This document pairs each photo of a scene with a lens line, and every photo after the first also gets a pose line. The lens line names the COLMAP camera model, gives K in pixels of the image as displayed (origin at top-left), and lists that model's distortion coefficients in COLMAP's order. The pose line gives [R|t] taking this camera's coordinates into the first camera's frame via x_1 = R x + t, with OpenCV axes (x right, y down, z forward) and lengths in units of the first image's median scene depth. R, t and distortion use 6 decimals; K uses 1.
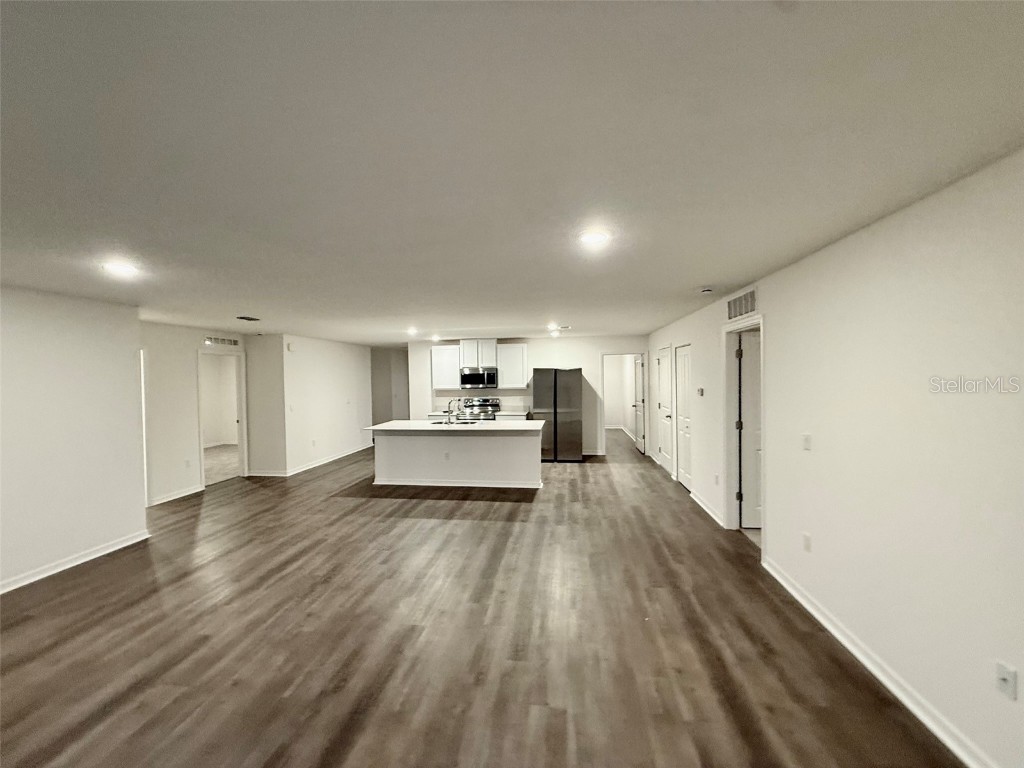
lens RADIAL K [[404.2, 0, 507.5], [0, 404.2, 383.4], [0, 0, 1]] dist [0.001084, 0.000033]
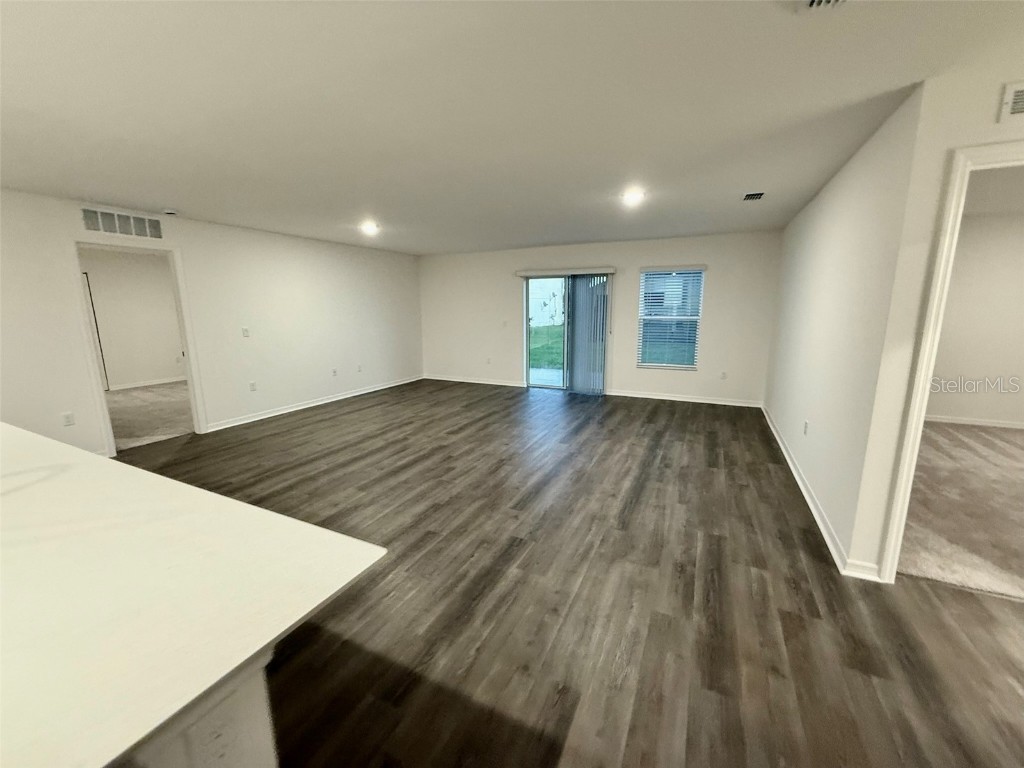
lens RADIAL K [[408.0, 0, 508.8], [0, 408.0, 383.7], [0, 0, 1]] dist [0.000554, -0.000405]
pose [[-0.952661, -0.034520, 0.302070, -0.948914], [0.026637, 0.980236, 0.196029, 0.041599], [-0.302867, 0.194795, -0.932913, 2.379722]]
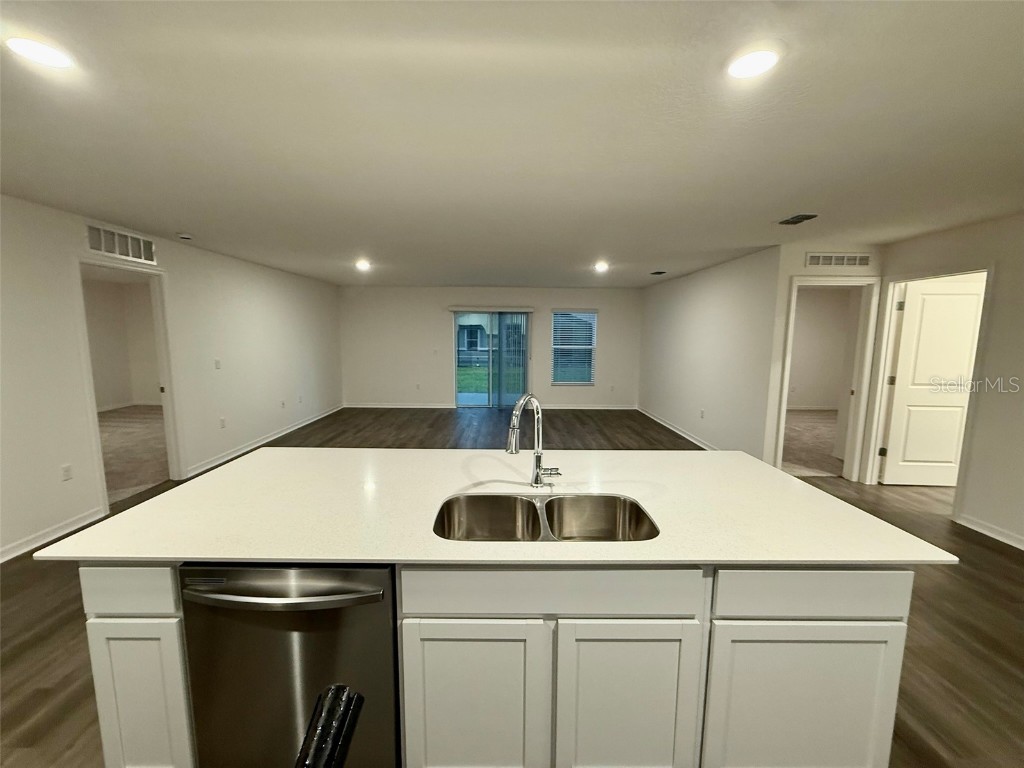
lens RADIAL K [[408.0, 0, 508.8], [0, 408.0, 383.7], [0, 0, 1]] dist [0.000554, -0.000405]
pose [[-0.987983, 0.027458, -0.152107, -0.186941], [0.005848, 0.990030, 0.140733, -0.005575], [0.154455, 0.138152, -0.978293, 2.812266]]
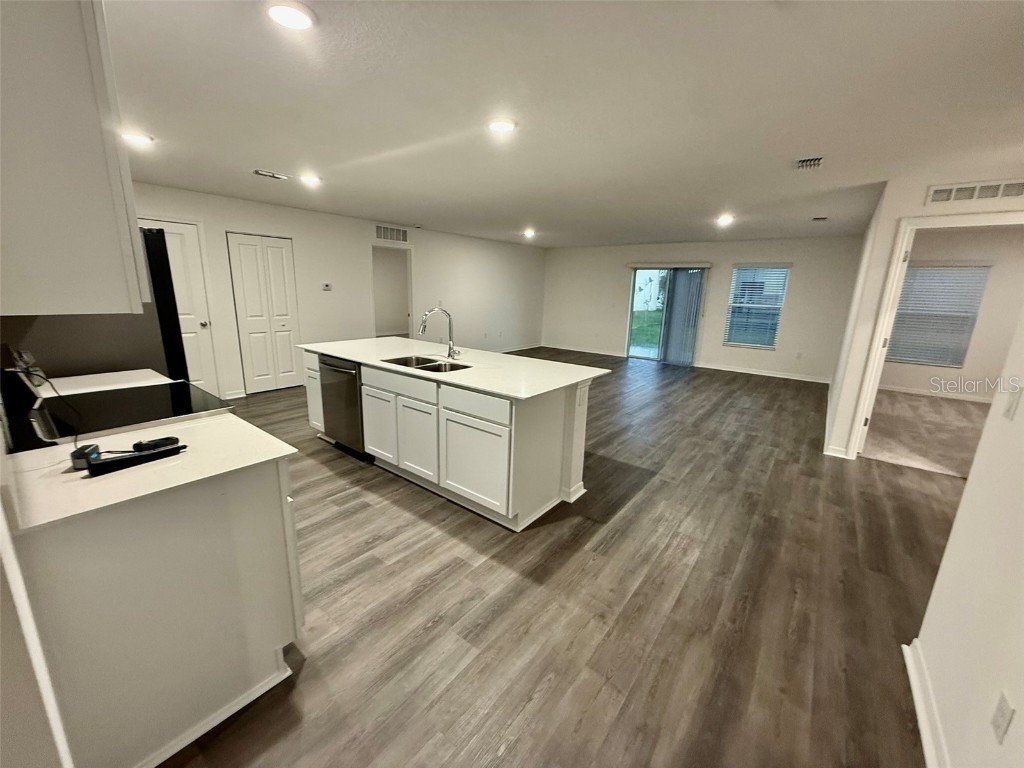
lens RADIAL K [[408.0, 0, 508.8], [0, 408.0, 383.7], [0, 0, 1]] dist [0.000554, -0.000405]
pose [[-0.868222, -0.121948, 0.480957, -1.044725], [-0.005942, 0.971813, 0.235680, 0.022313], [-0.496141, 0.201765, -0.844473, 3.175496]]
